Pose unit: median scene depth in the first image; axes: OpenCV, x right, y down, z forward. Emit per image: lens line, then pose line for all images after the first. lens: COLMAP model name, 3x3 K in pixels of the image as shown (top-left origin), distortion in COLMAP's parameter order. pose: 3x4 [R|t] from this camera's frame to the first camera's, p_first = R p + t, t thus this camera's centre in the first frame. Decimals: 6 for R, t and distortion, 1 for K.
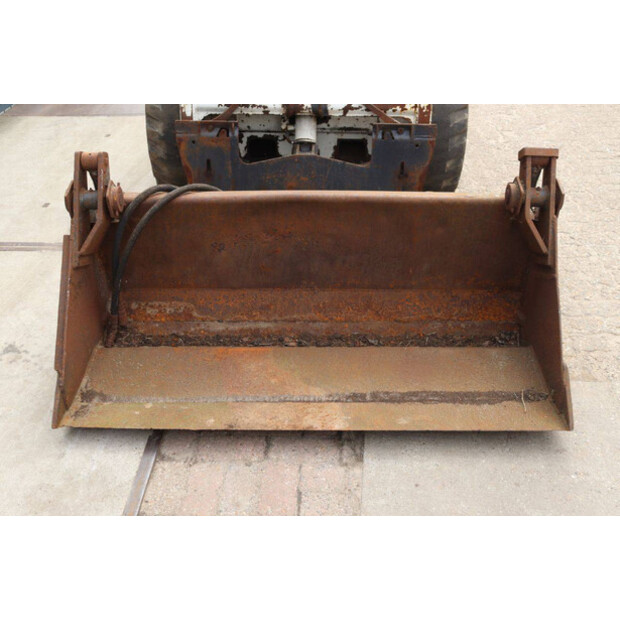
lens RADIAL K [[652.3, 0, 308.3], [0, 652.3, 307.0], [0, 0, 1]] dist [-0.045466, 0.000000]
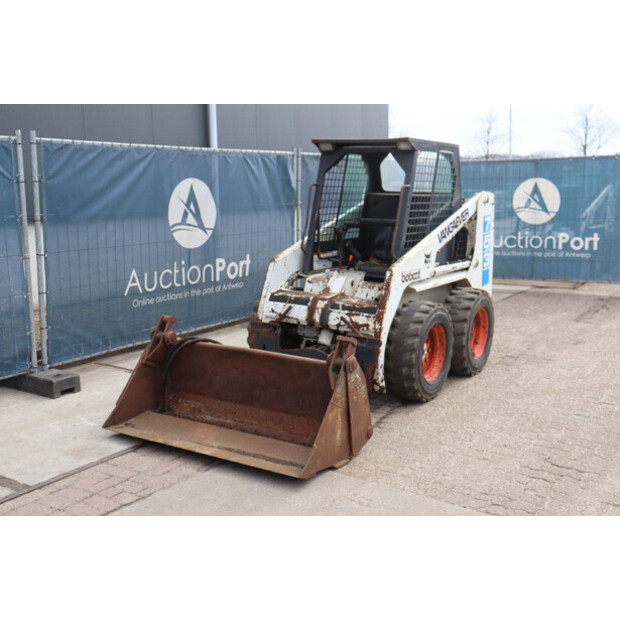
lens RADIAL K [[712.9, 0, 313.4], [0, 712.9, 306.1], [0, 0, 1]] dist [-0.023348, 0.000000]
pose [[0.853425, 0.094520, -0.512574, 1.111919], [-0.290626, 0.902647, -0.317434, 0.297464], [0.432670, 0.419874, 0.797811, -0.607598]]
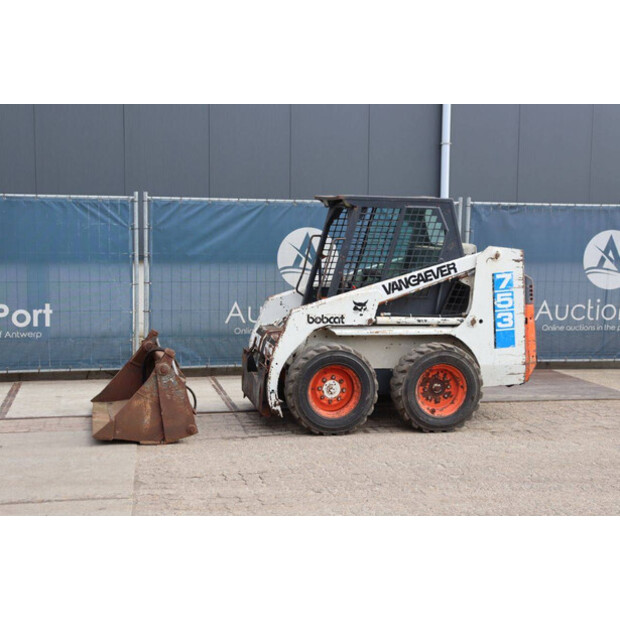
lens RADIAL K [[945.0, 0, 316.4], [0, 945.0, 325.6], [0, 0, 1]] dist [0.093264, 0.000000]
pose [[0.258066, 0.116417, -0.959088, 3.365651], [-0.542283, 0.839039, -0.044069, -0.399504], [0.799582, 0.531470, 0.279658, 0.319730]]
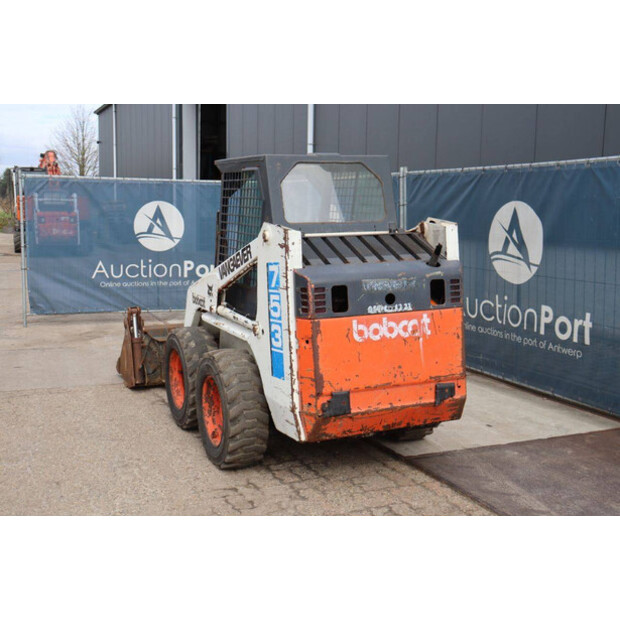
lens RADIAL K [[792.8, 0, 309.5], [0, 792.8, 309.0], [0, 0, 1]] dist [-0.013188, 0.000000]
pose [[-0.899392, 0.068006, -0.431820, 0.986832], [-0.232465, 0.762163, 0.604208, -2.134323], [0.370207, 0.643803, -0.669675, 3.052984]]
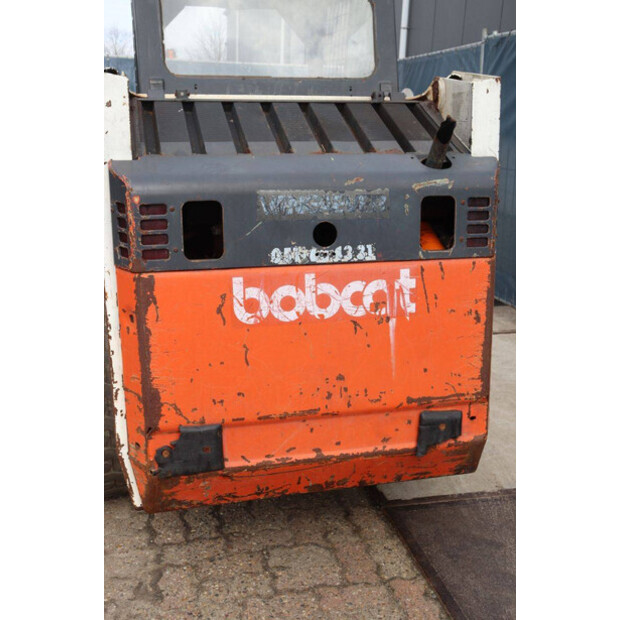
lens RADIAL K [[712.9, 0, 311.3], [0, 712.9, 312.4], [0, 0, 1]] dist [-0.023348, 0.000000]
pose [[-0.962737, 0.062569, -0.263103, 0.242434], [-0.159027, 0.655917, 0.737891, -1.592112], [0.218743, 0.752235, -0.621525, 2.411458]]
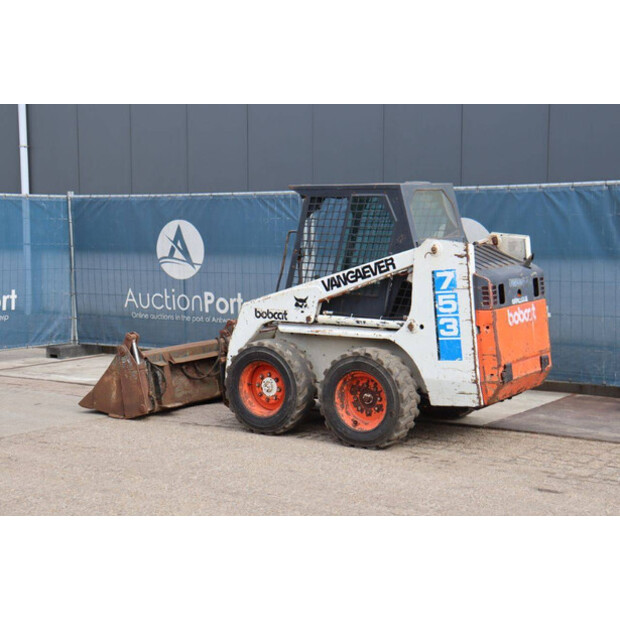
lens RADIAL K [[1111.0, 0, 318.8], [0, 1111.0, 313.9], [0, 0, 1]] dist [0.220905, 0.000000]
pose [[-0.524520, 0.092172, -0.846394, 3.300025], [-0.454903, 0.809986, 0.370116, -2.035045], [0.719682, 0.579160, -0.382925, 2.794285]]
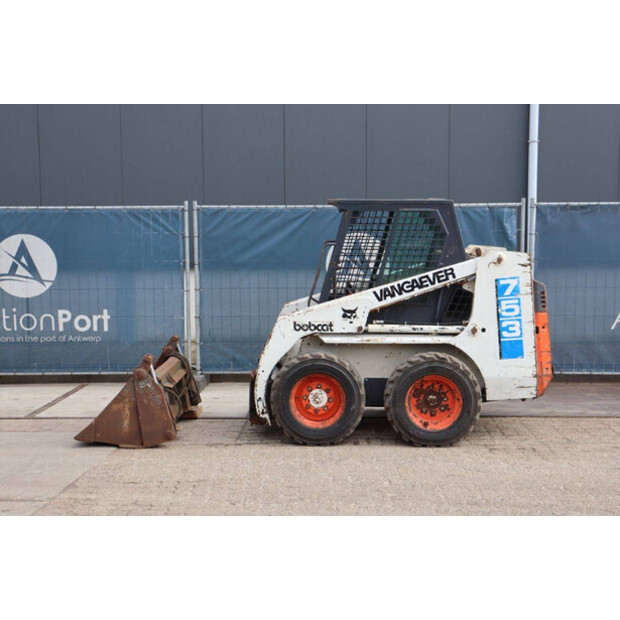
lens RADIAL K [[945.0, 0, 316.6], [0, 945.0, 314.4], [0, 0, 1]] dist [0.093264, 0.000000]
pose [[0.018126, 0.099683, -0.994854, 3.409278], [-0.544658, 0.835406, 0.073783, -0.856821], [0.838462, 0.540518, 0.069436, 1.015644]]
